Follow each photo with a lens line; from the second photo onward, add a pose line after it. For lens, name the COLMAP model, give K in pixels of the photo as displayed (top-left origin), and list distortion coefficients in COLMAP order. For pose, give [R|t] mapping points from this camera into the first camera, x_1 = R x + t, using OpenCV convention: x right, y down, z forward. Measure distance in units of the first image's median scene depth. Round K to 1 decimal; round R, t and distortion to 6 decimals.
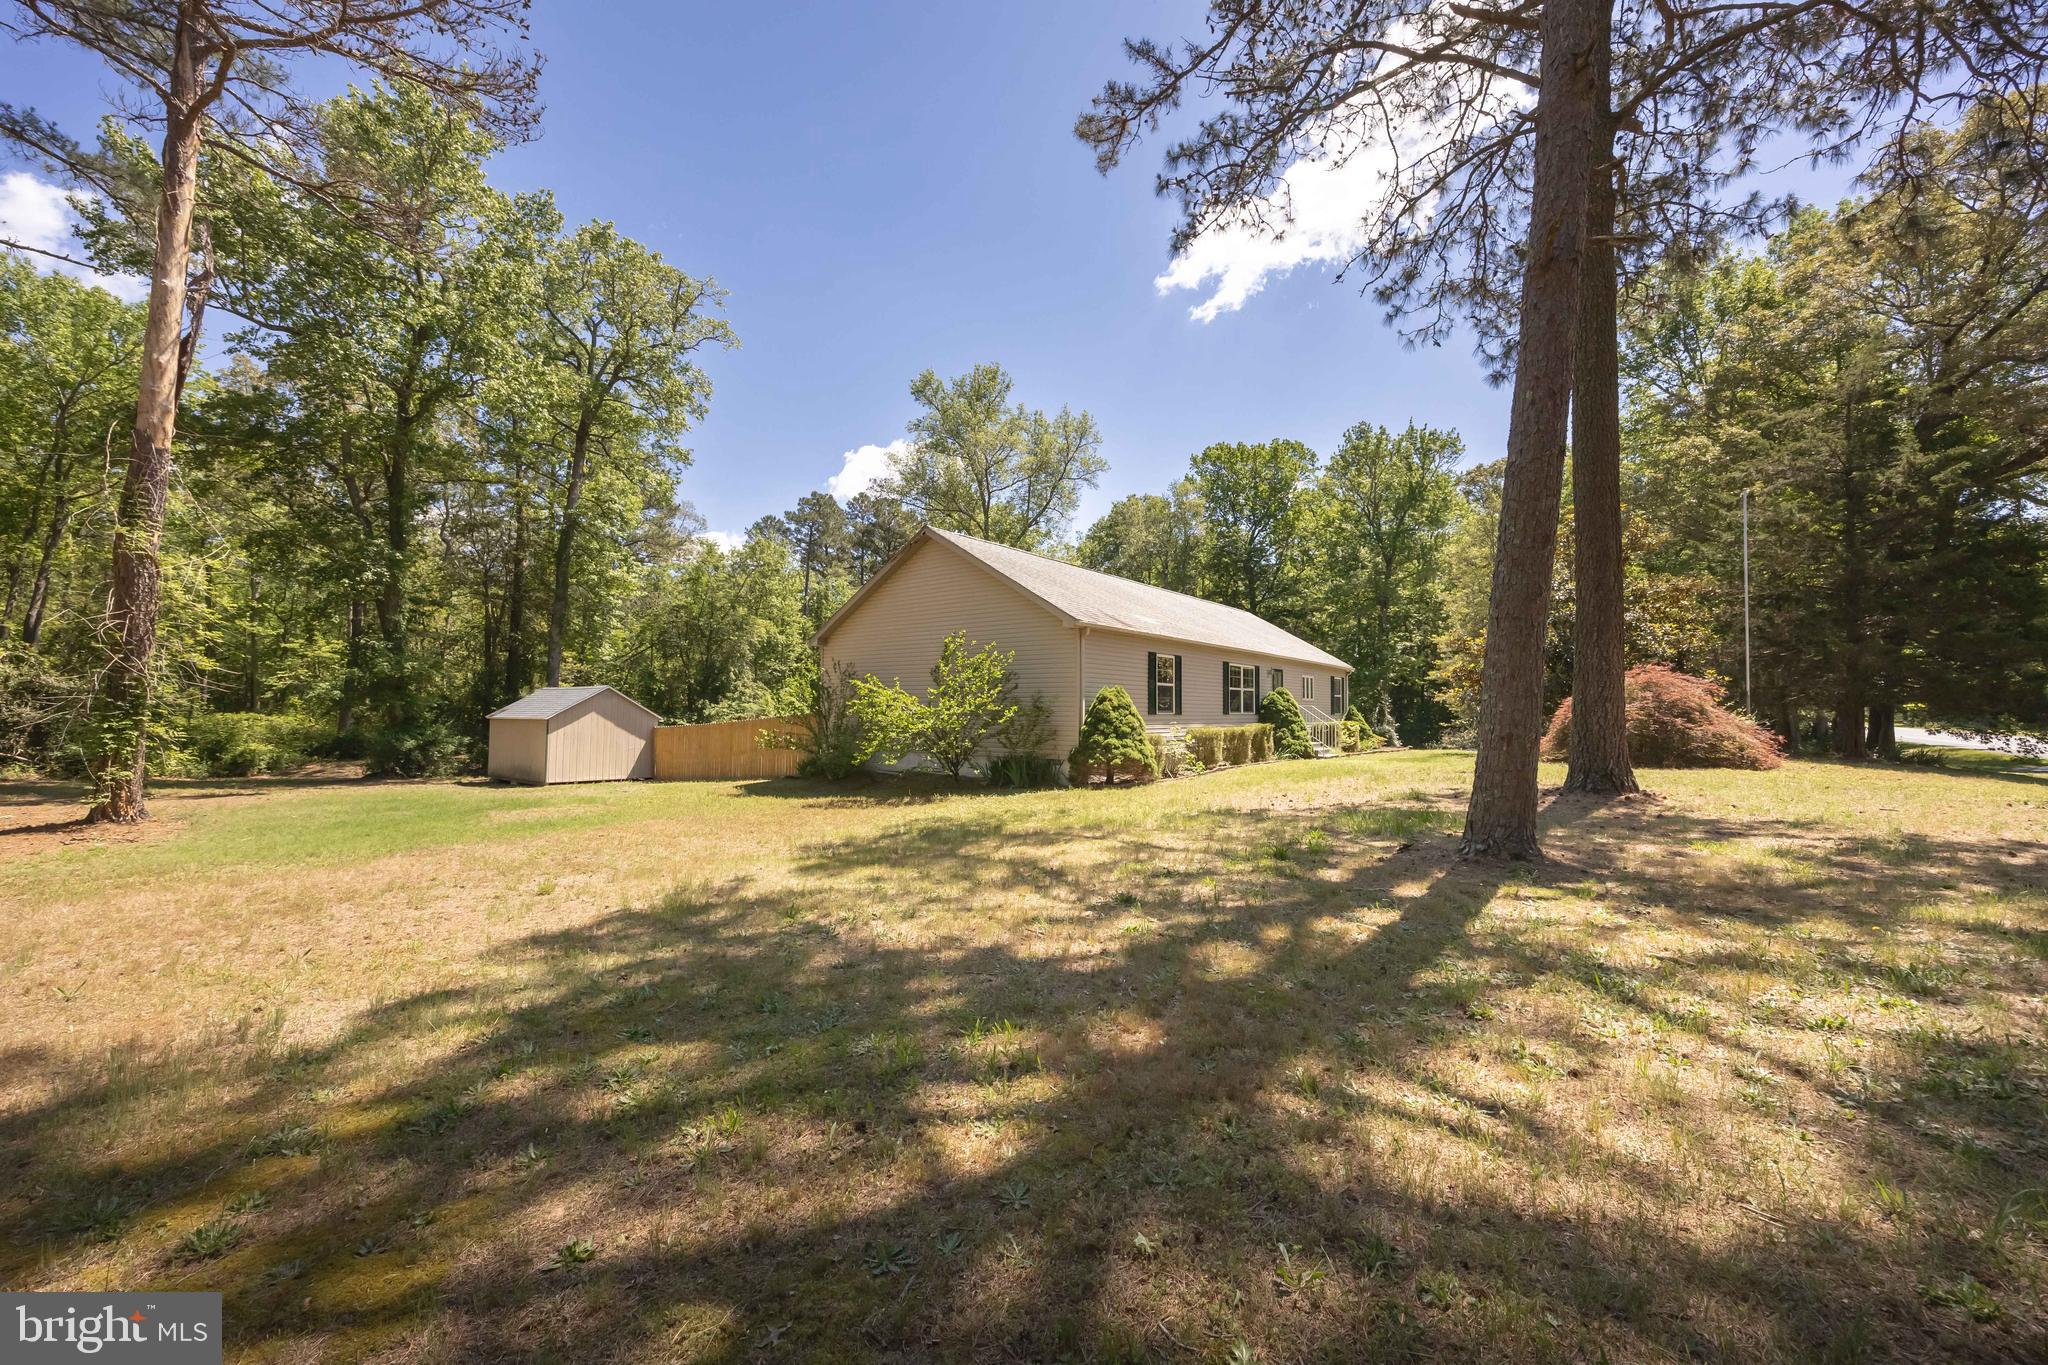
lens RADIAL K [[775.2, 0, 1024.0], [0, 775.2, 682.5], [0, 0, 1]] dist [-0.001347, -0.000446]
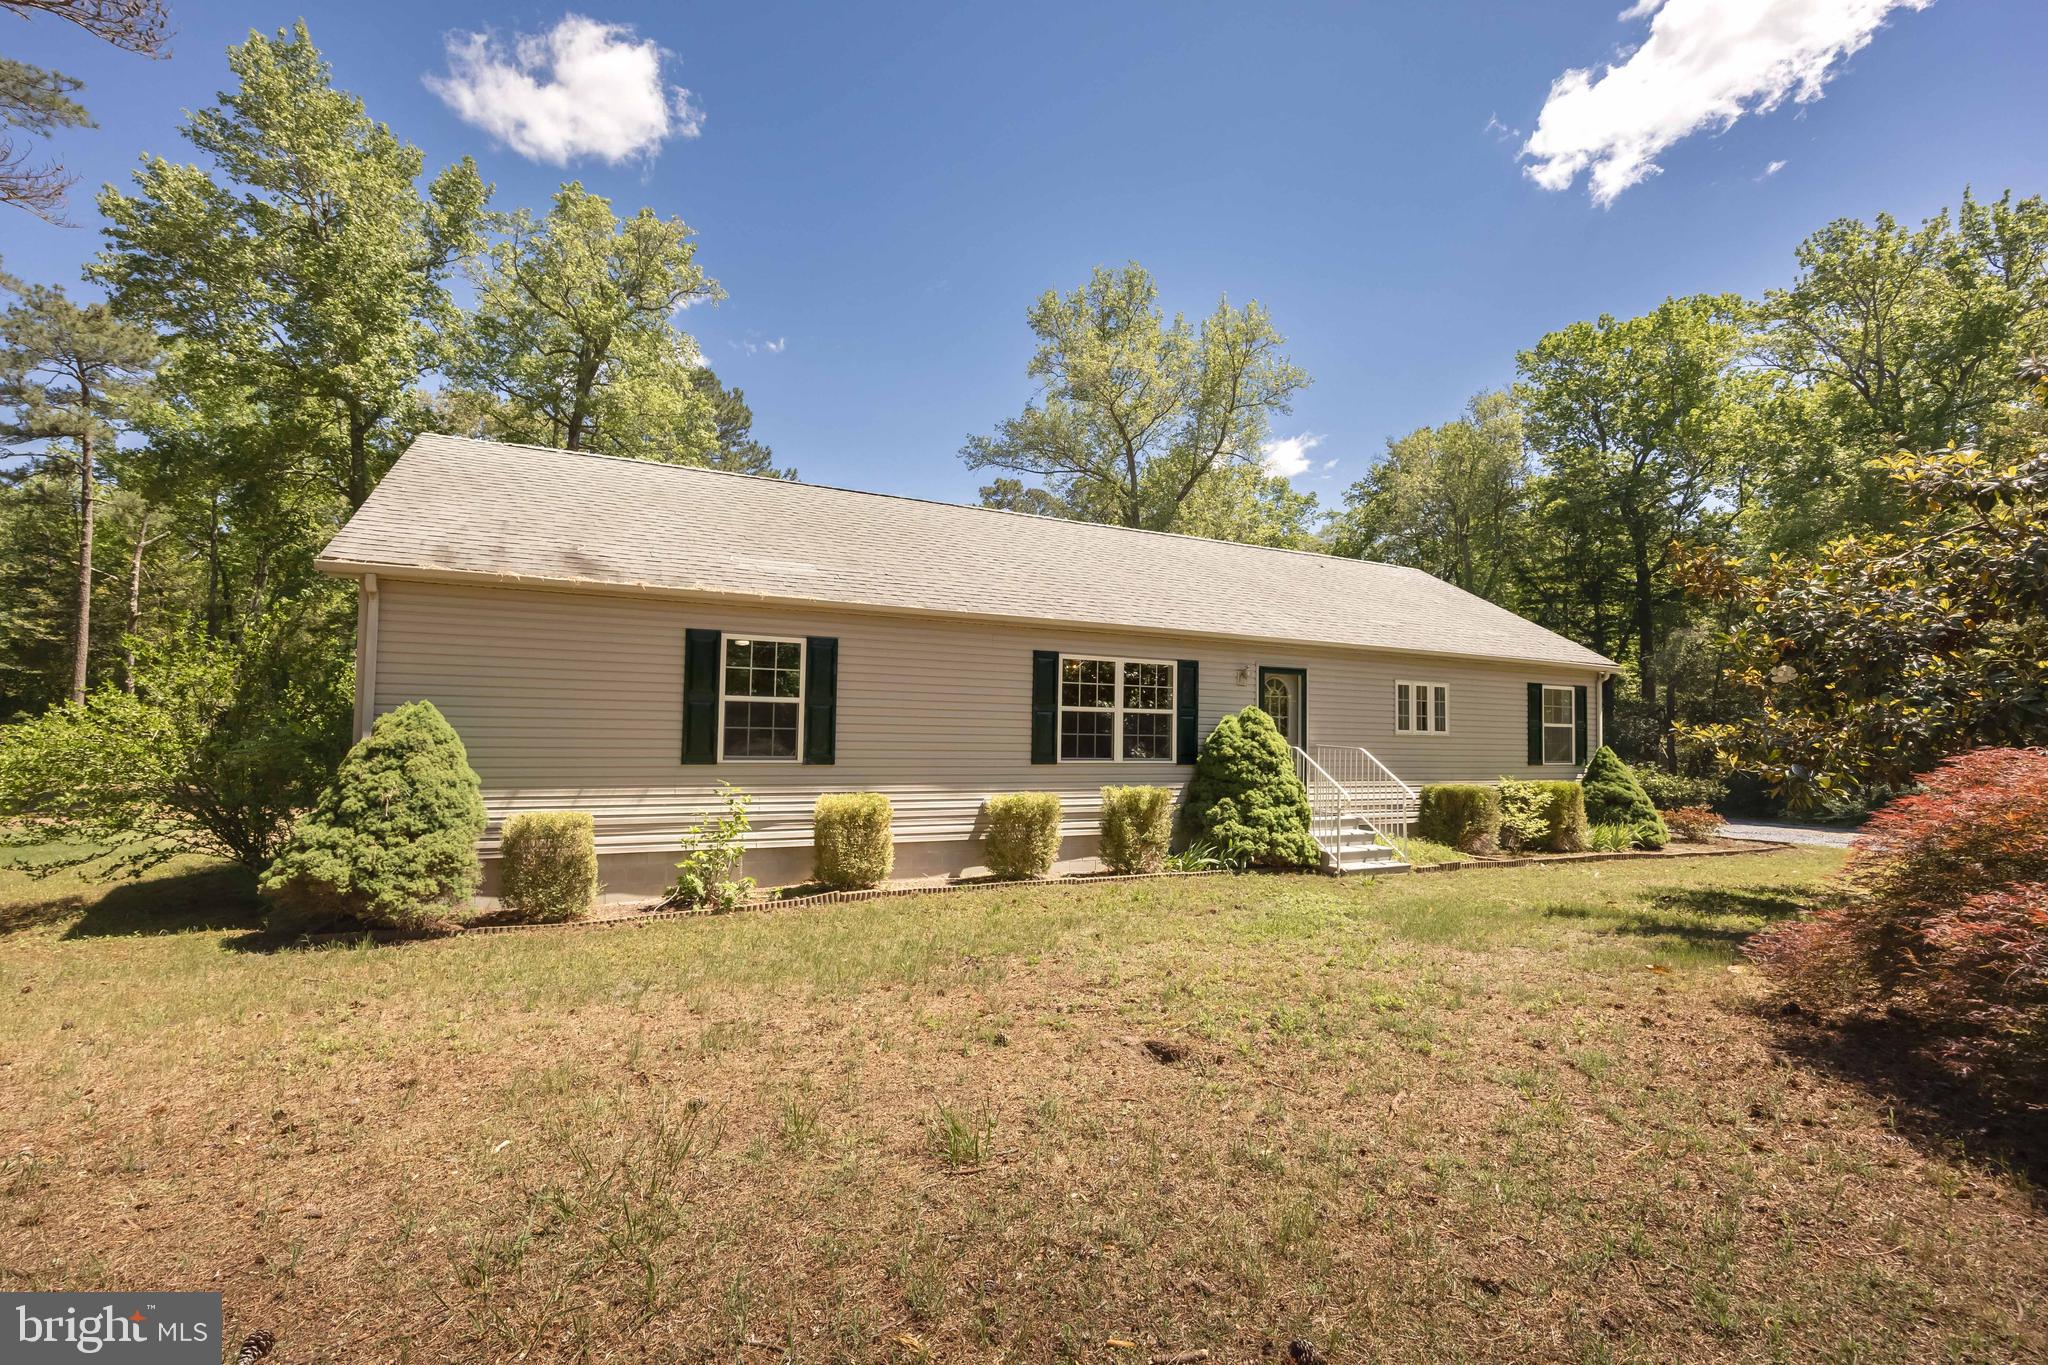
lens RADIAL K [[924.3, 0, 999.4], [0, 924.3, 688.6], [0, 0, 1]] dist [-0.001314, 0.006317]
pose [[0.906830, -0.036531, -0.419912, 0.427779], [0.019320, 0.998793, -0.045168, 0.017743], [0.421055, 0.032847, 0.906440, 0.461532]]
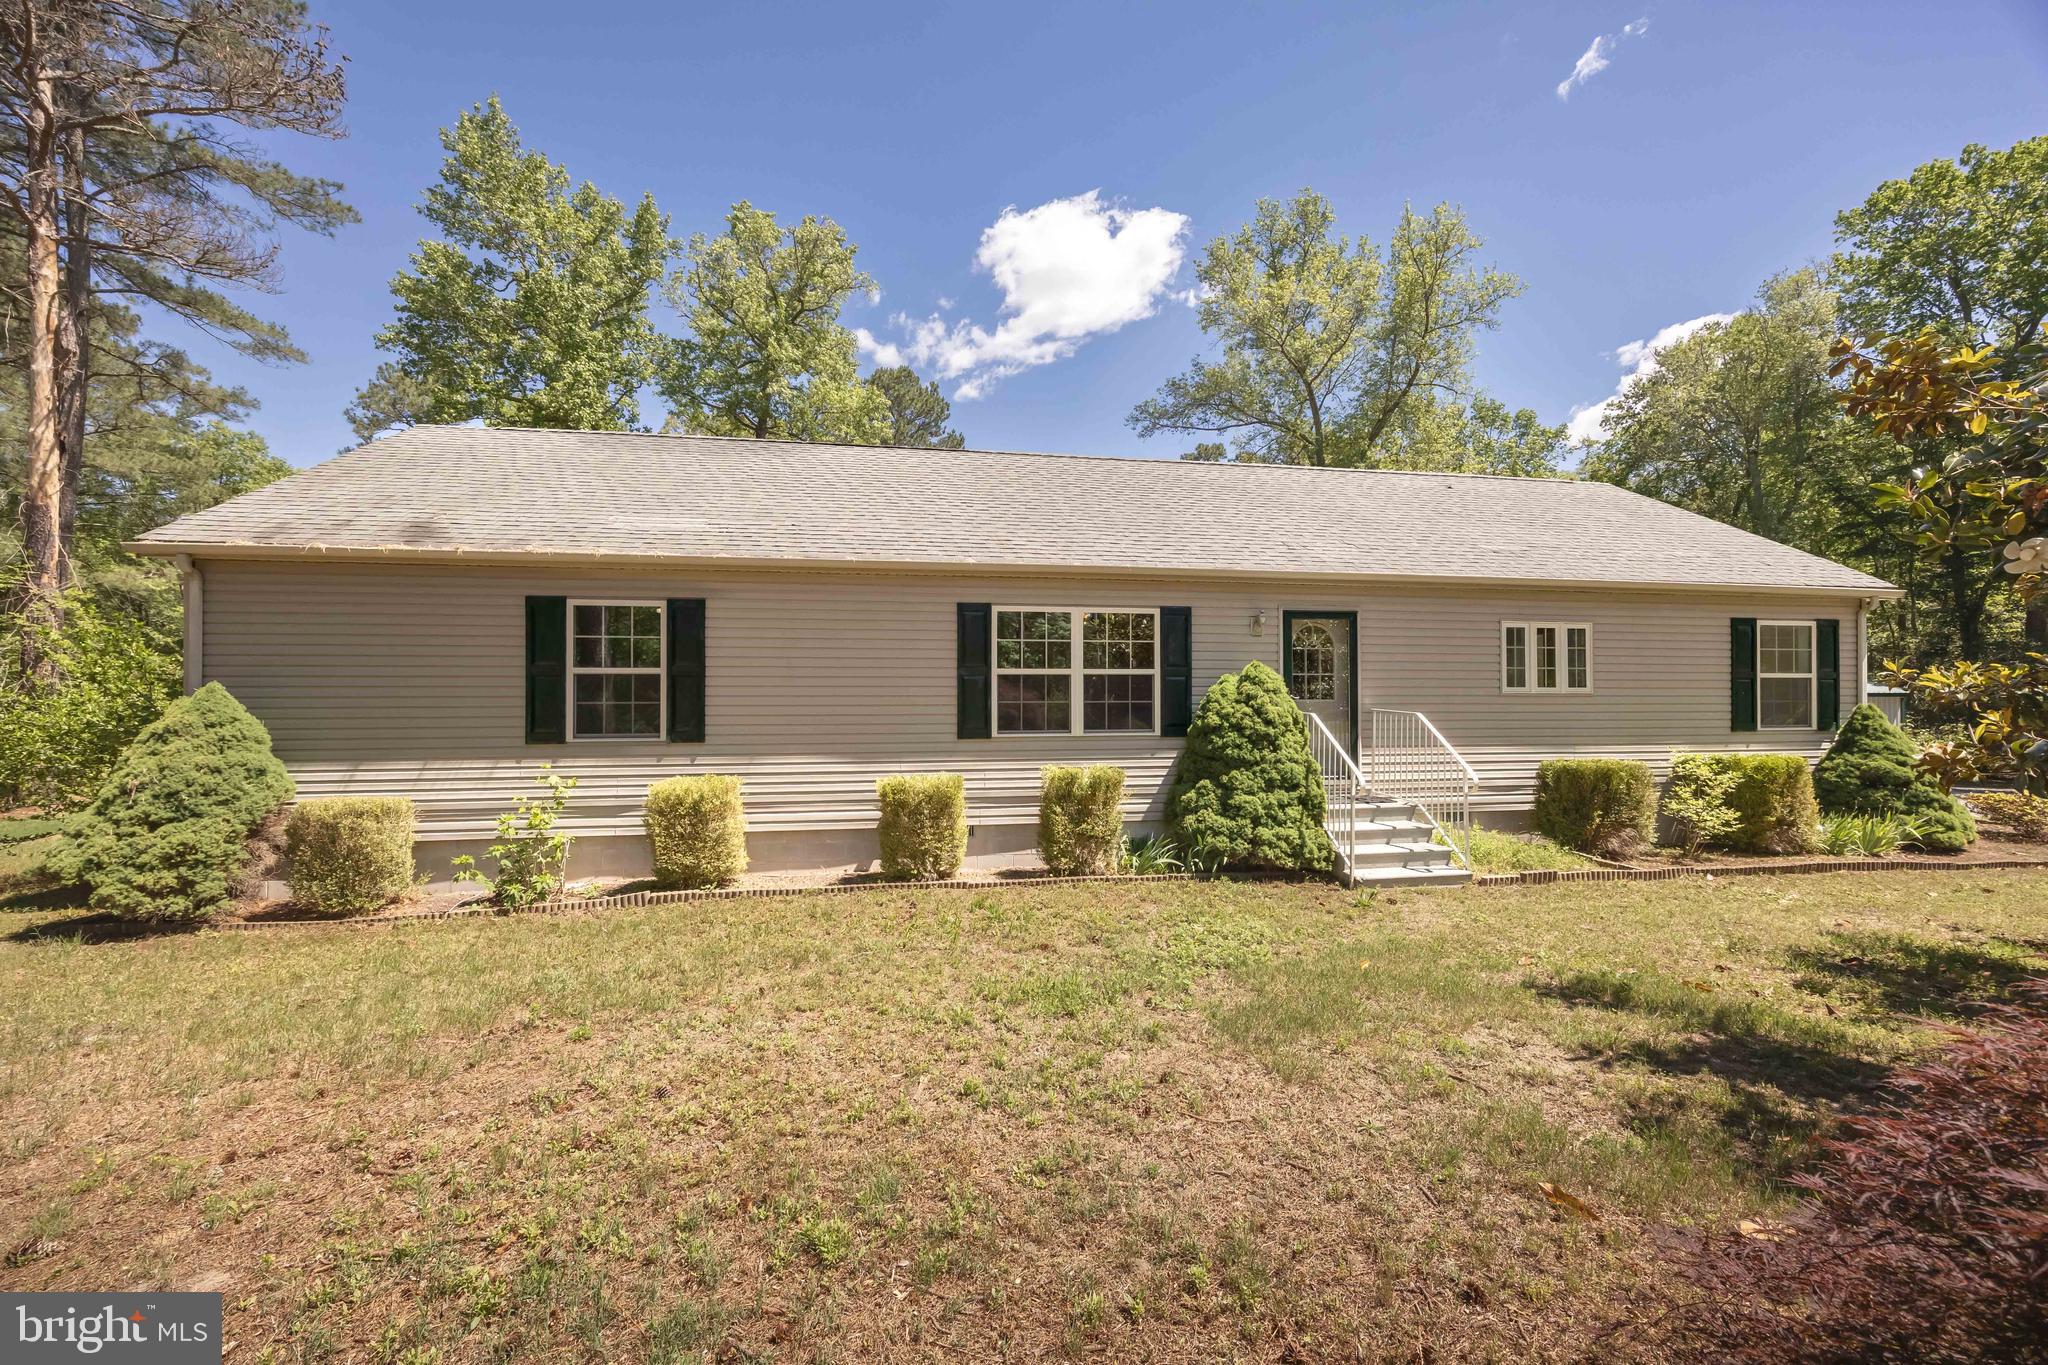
lens RADIAL K [[839.0, 0, 1024.0], [0, 839.0, 691.8], [0, 0, 1]] dist [-0.001236, 0.002857]
pose [[0.750016, -0.037465, -0.660357, 0.506420], [0.038083, 0.999184, -0.013434, 0.021263], [0.660322, -0.015073, 0.750831, 0.655112]]
